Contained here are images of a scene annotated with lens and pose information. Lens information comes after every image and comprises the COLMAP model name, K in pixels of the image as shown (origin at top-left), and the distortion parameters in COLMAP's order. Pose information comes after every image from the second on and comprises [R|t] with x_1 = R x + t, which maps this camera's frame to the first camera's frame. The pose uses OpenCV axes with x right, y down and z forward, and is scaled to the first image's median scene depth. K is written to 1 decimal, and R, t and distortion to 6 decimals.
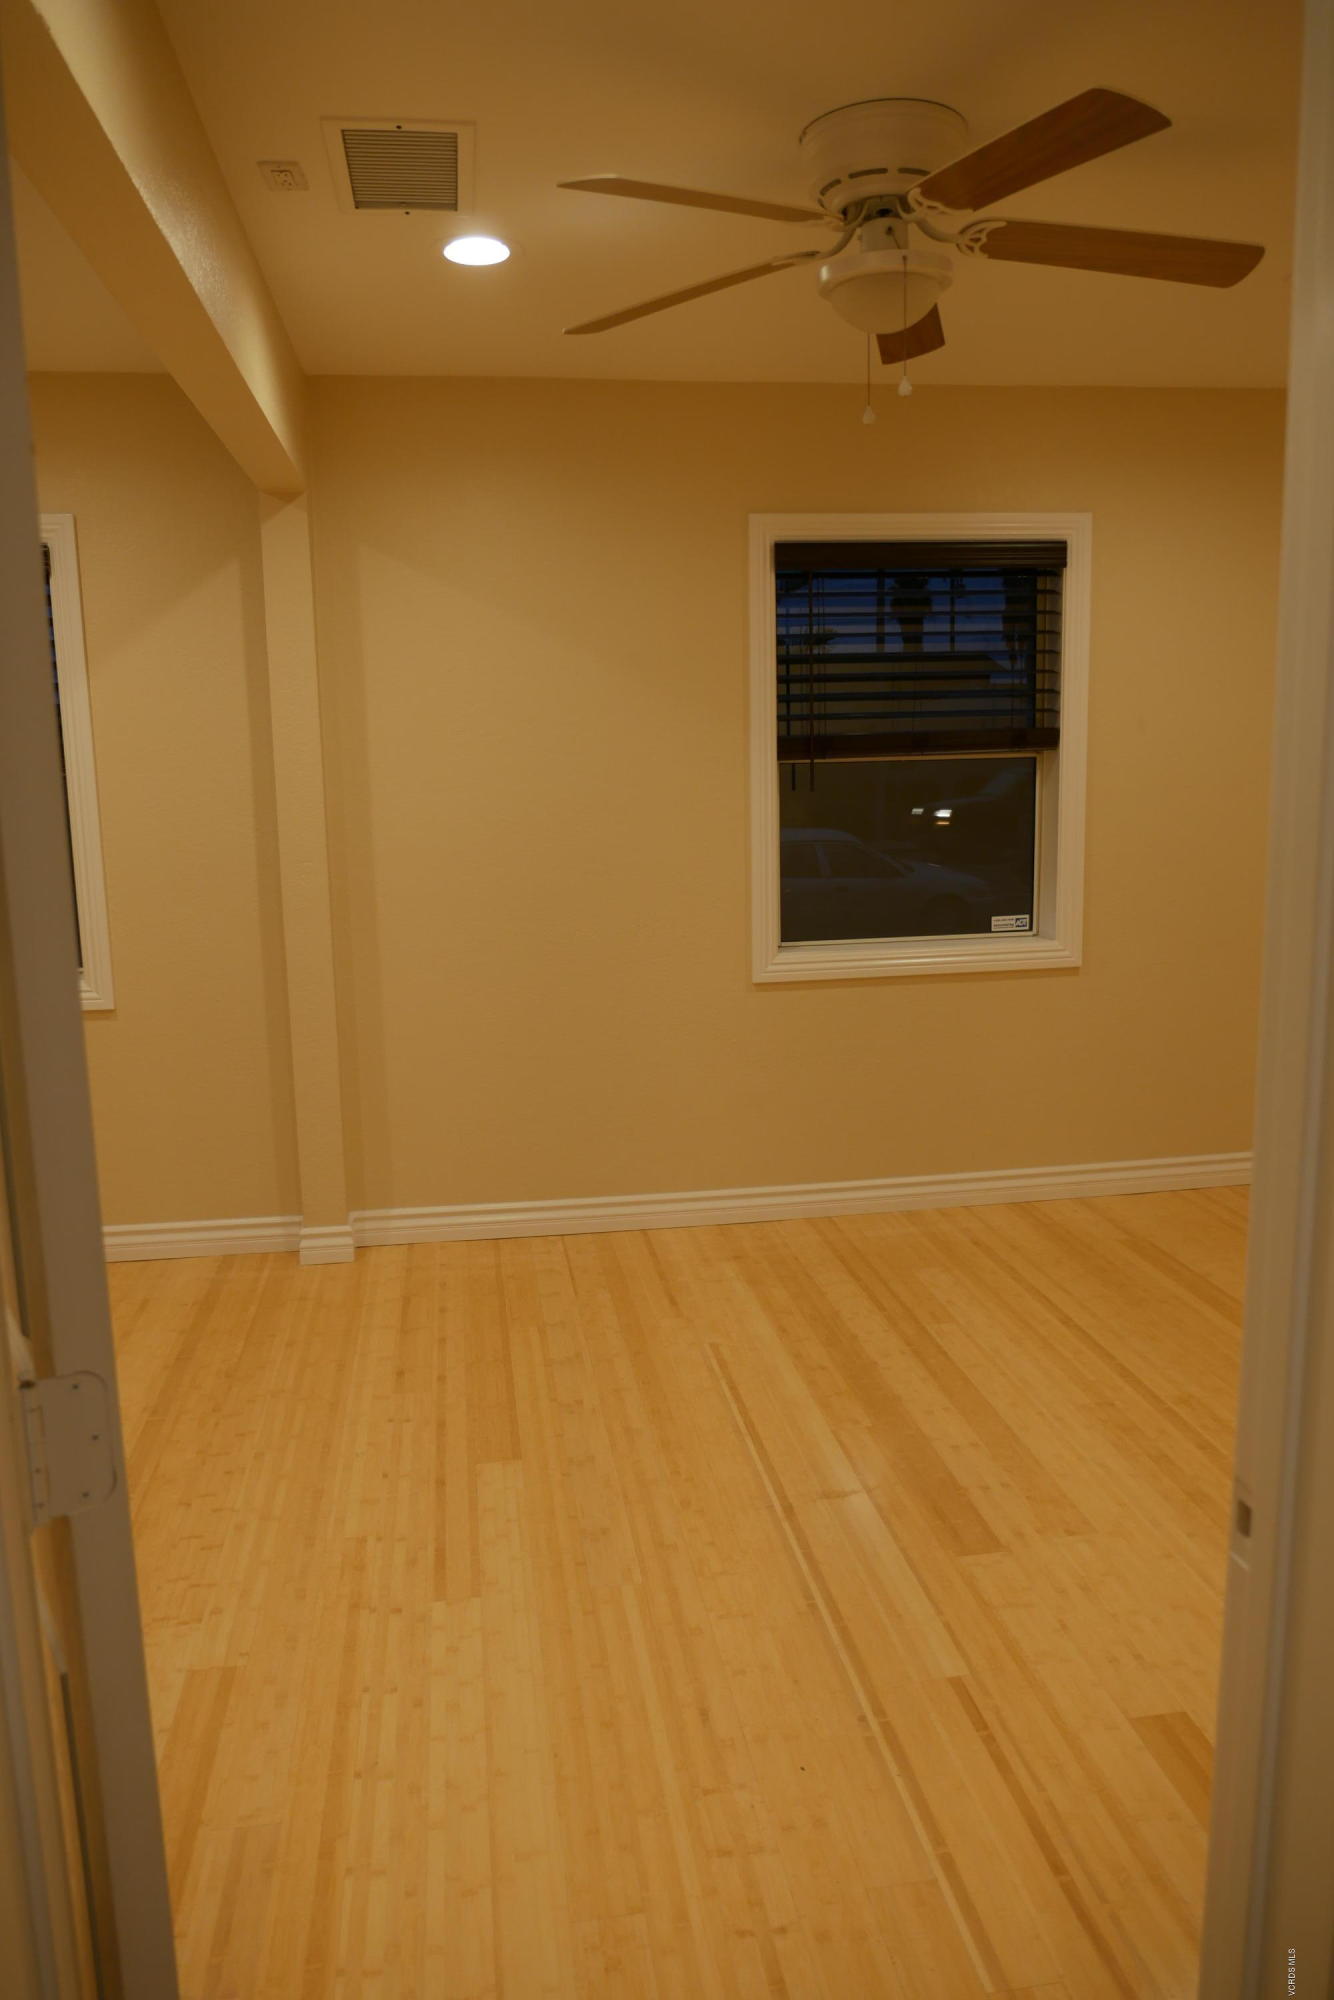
lens RADIAL K [[1418.4, 0, 636.8], [0, 1418.4, 987.5], [0, 0, 1]] dist [-0.043564, 0.014939]
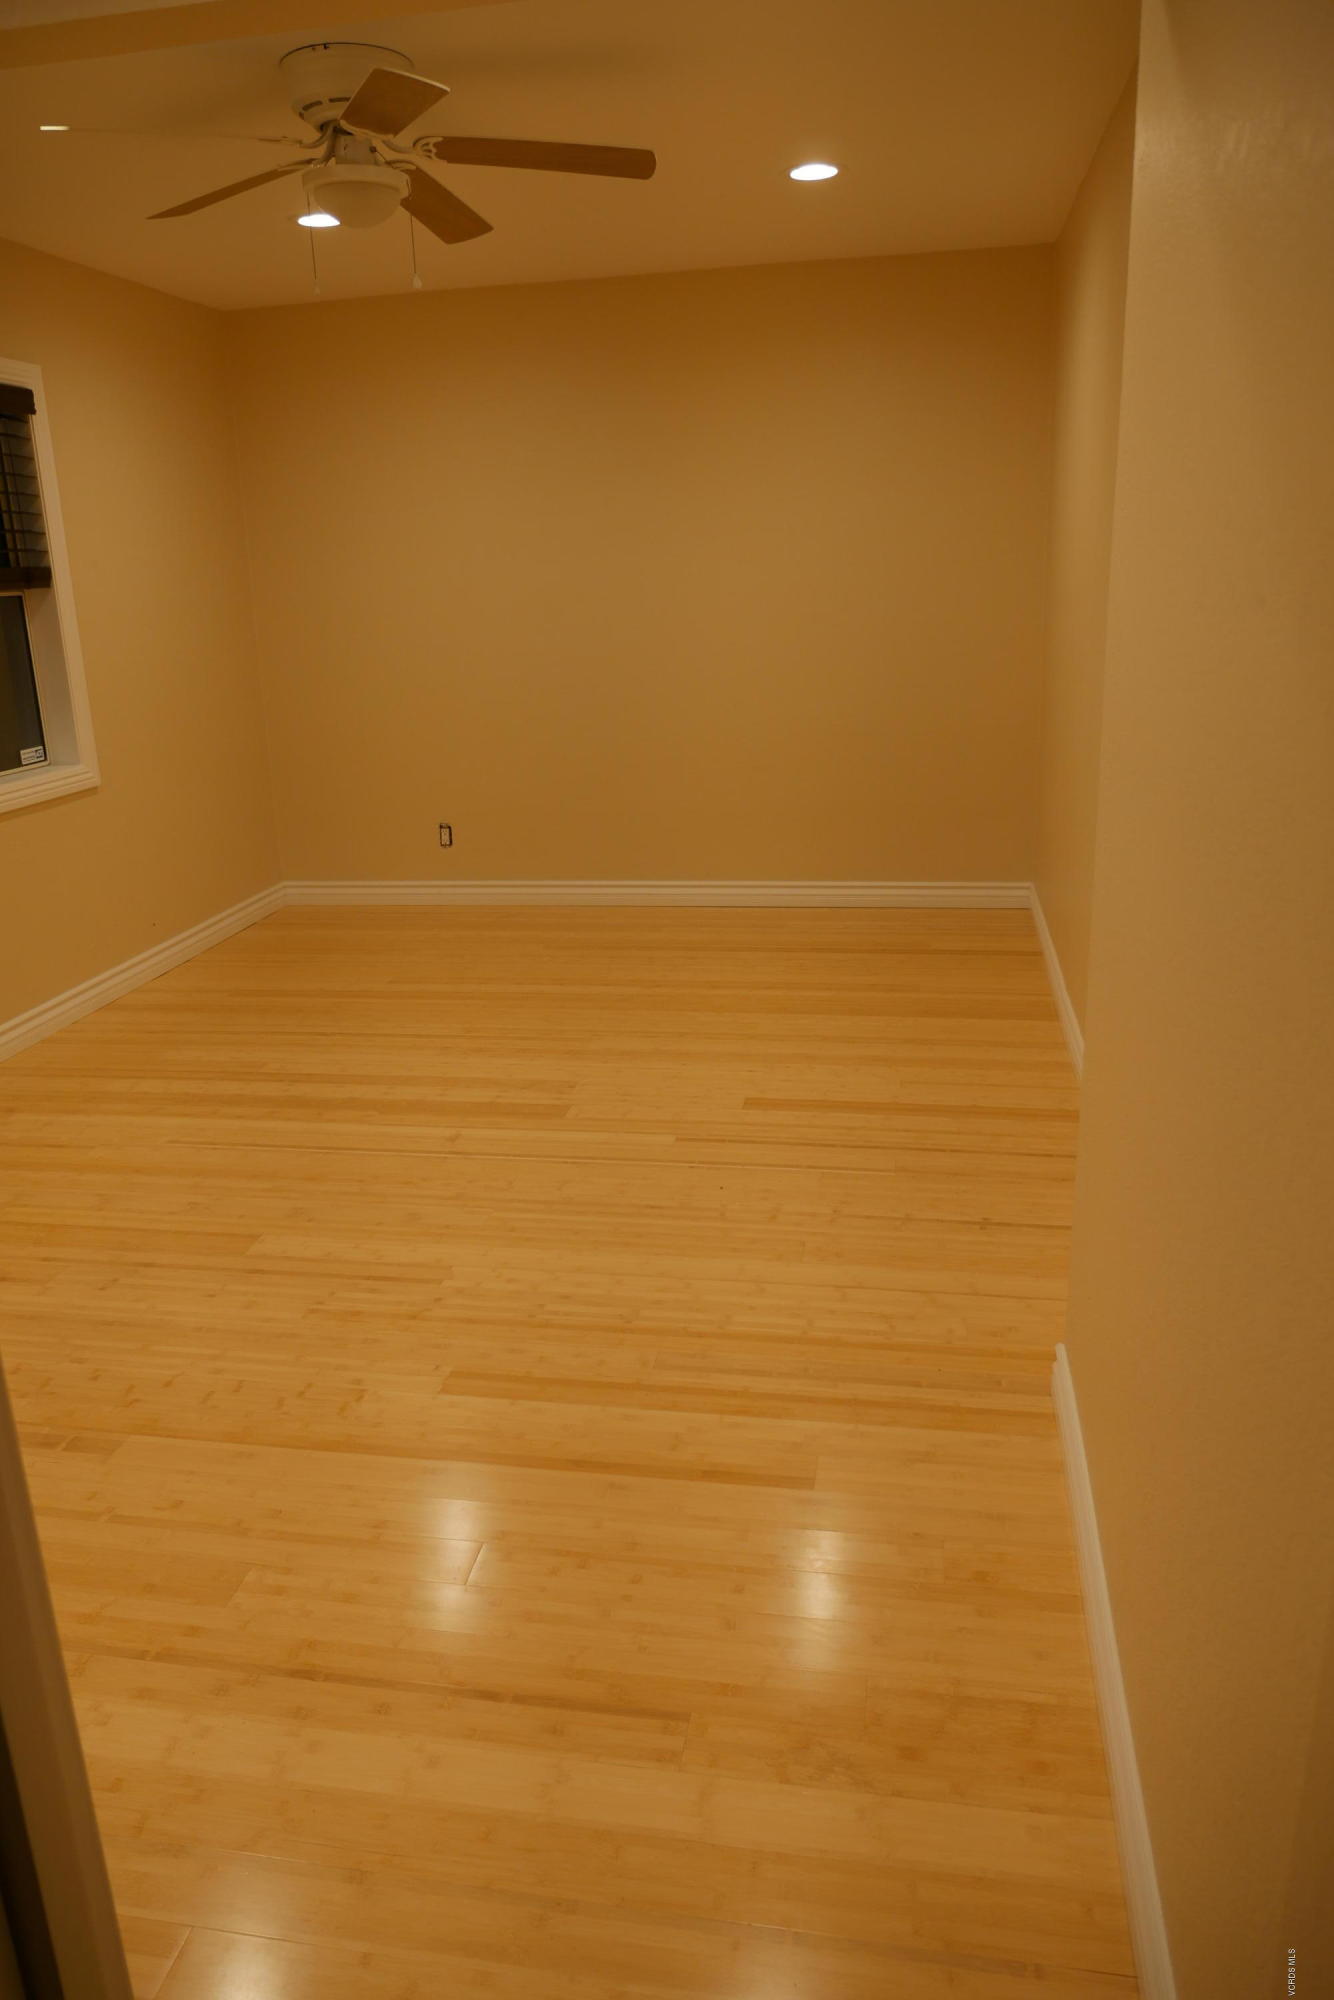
lens RADIAL K [[1418.4, 0, 678.5], [0, 1418.4, 1000.6], [0, 0, 1]] dist [-0.043564, 0.014939]
pose [[0.302953, -0.263696, 0.915797, -0.771345], [0.182287, 0.959248, 0.215906, -0.010437], [-0.935410, 0.101528, 0.338675, 0.264363]]
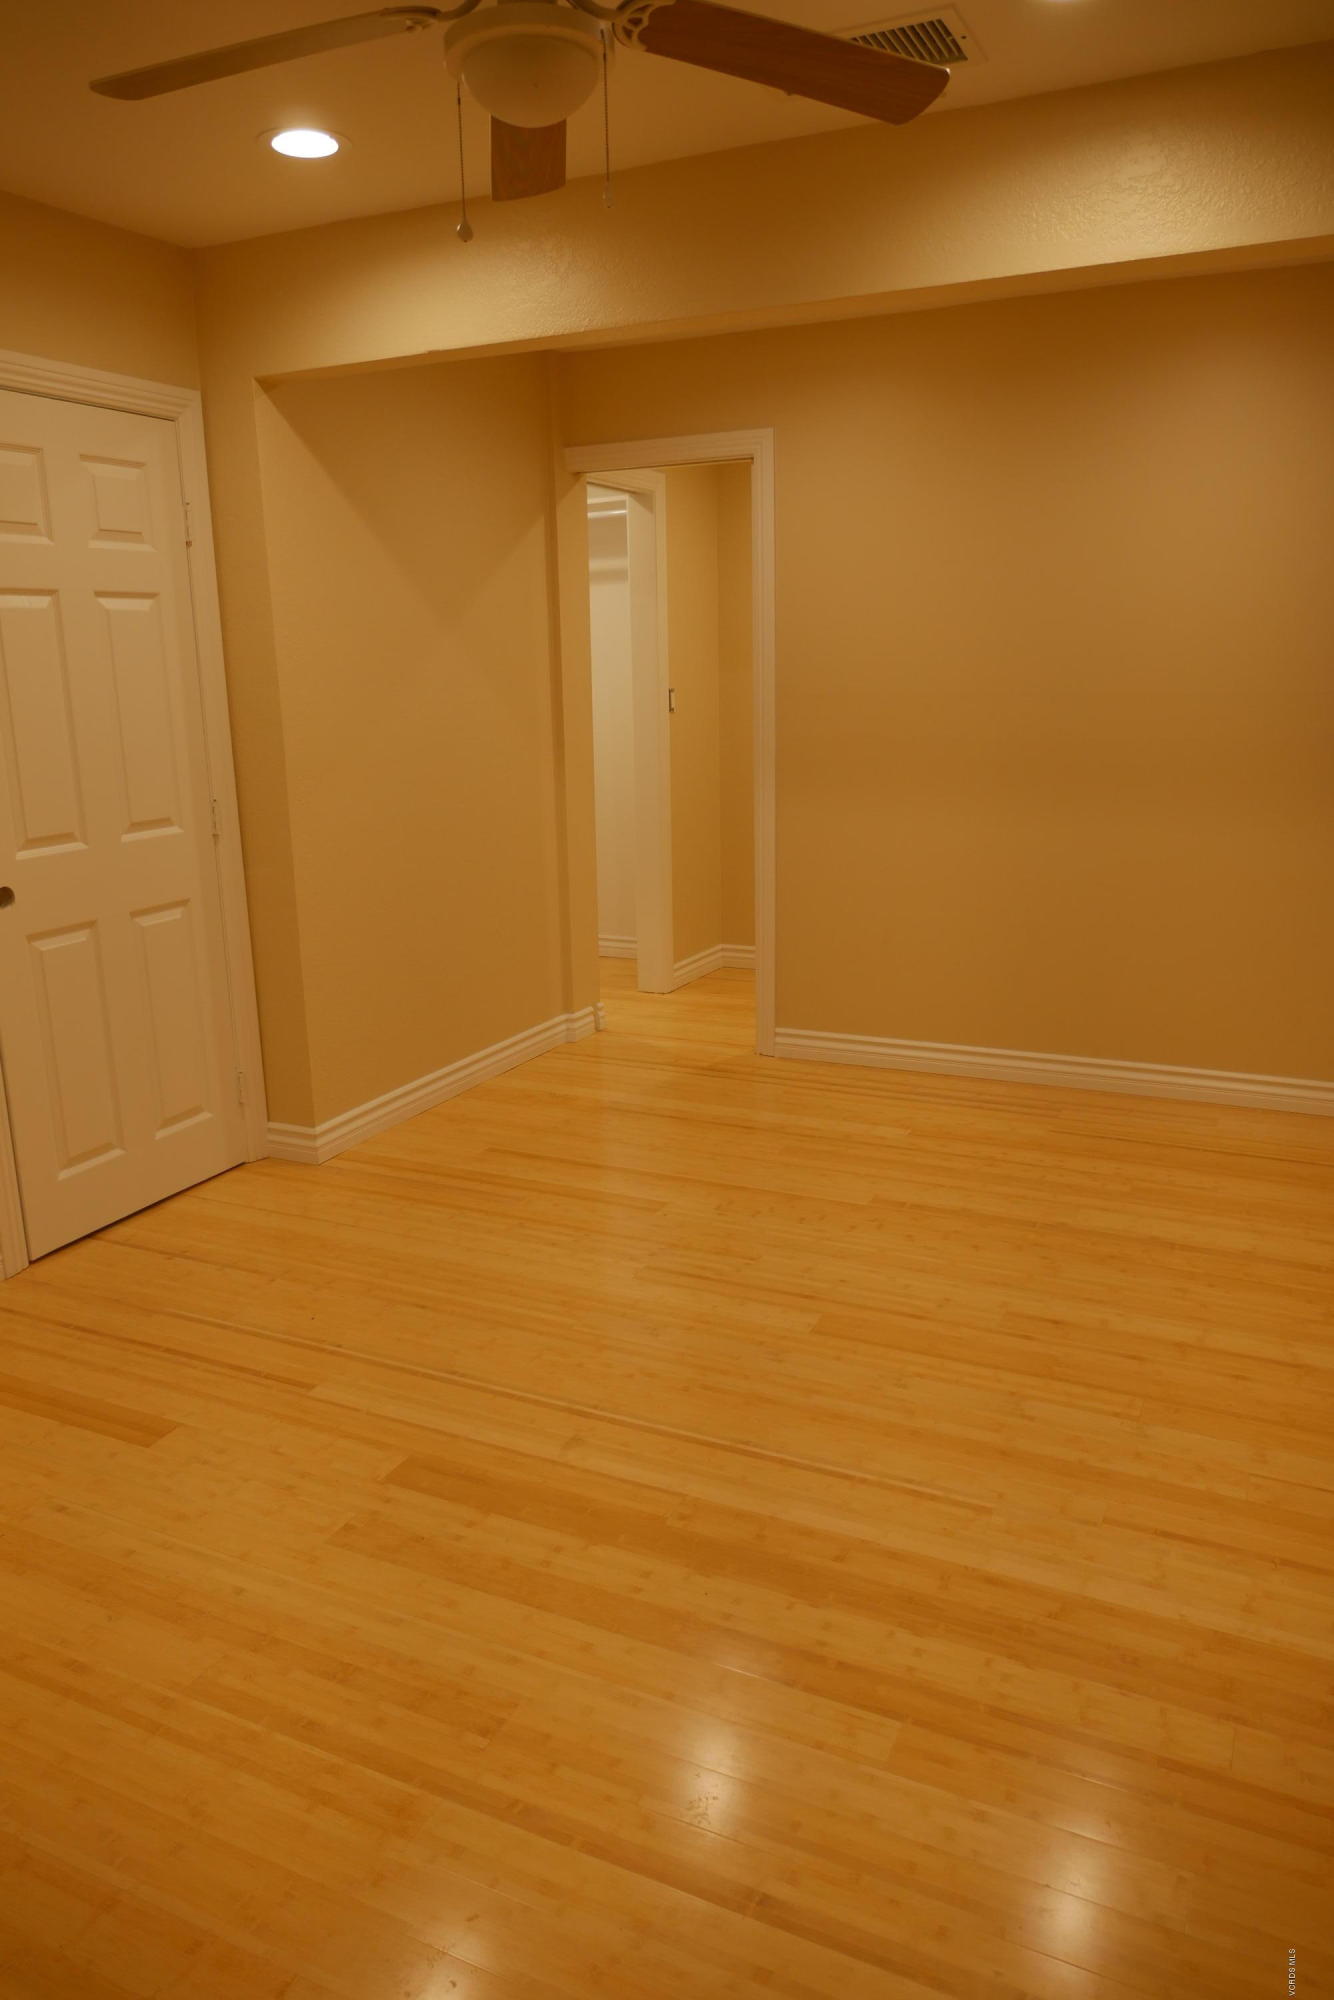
lens RADIAL K [[1418.4, 0, 668.3], [0, 1418.4, 1011.5], [0, 0, 1]] dist [-0.043564, 0.014939]
pose [[-0.548018, 0.230644, -0.804040, 0.629981], [-0.106520, 0.934165, 0.340573, -0.191131], [0.829657, 0.272286, -0.487370, 1.128253]]
